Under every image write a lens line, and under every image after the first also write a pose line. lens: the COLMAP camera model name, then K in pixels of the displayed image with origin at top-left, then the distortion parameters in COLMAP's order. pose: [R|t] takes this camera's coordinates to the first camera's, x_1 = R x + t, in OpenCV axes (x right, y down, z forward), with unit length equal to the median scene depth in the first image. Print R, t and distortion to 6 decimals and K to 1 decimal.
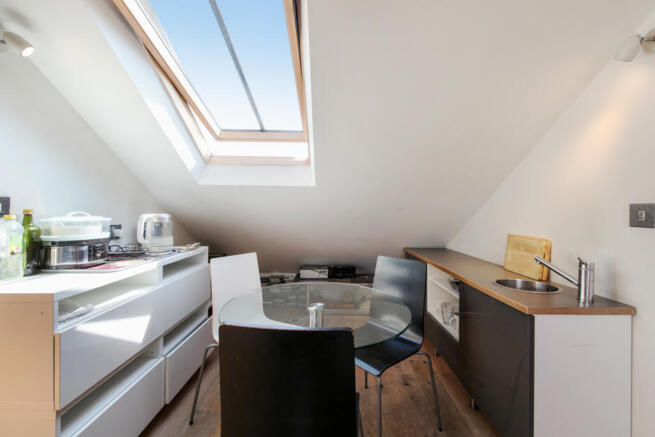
lens RADIAL K [[293.2, 0, 327.5], [0, 293.2, 218.5], [0, 0, 1]] dist [-0.000082, -0.000235]
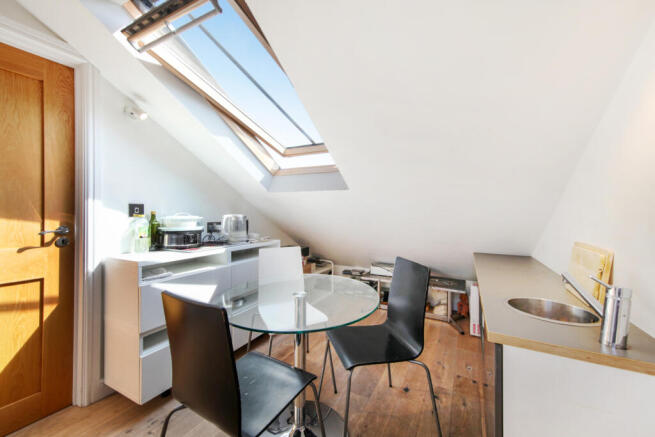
lens RADIAL K [[260.5, 0, 327.5], [0, 260.5, 218.5], [0, 0, 1]] dist [-0.000154, 0.000123]
pose [[0.881071, 0.007906, -0.472917, 0.465879], [-0.009579, 0.999953, -0.001128, 0.000874], [0.472886, 0.005524, 0.881106, 0.135340]]
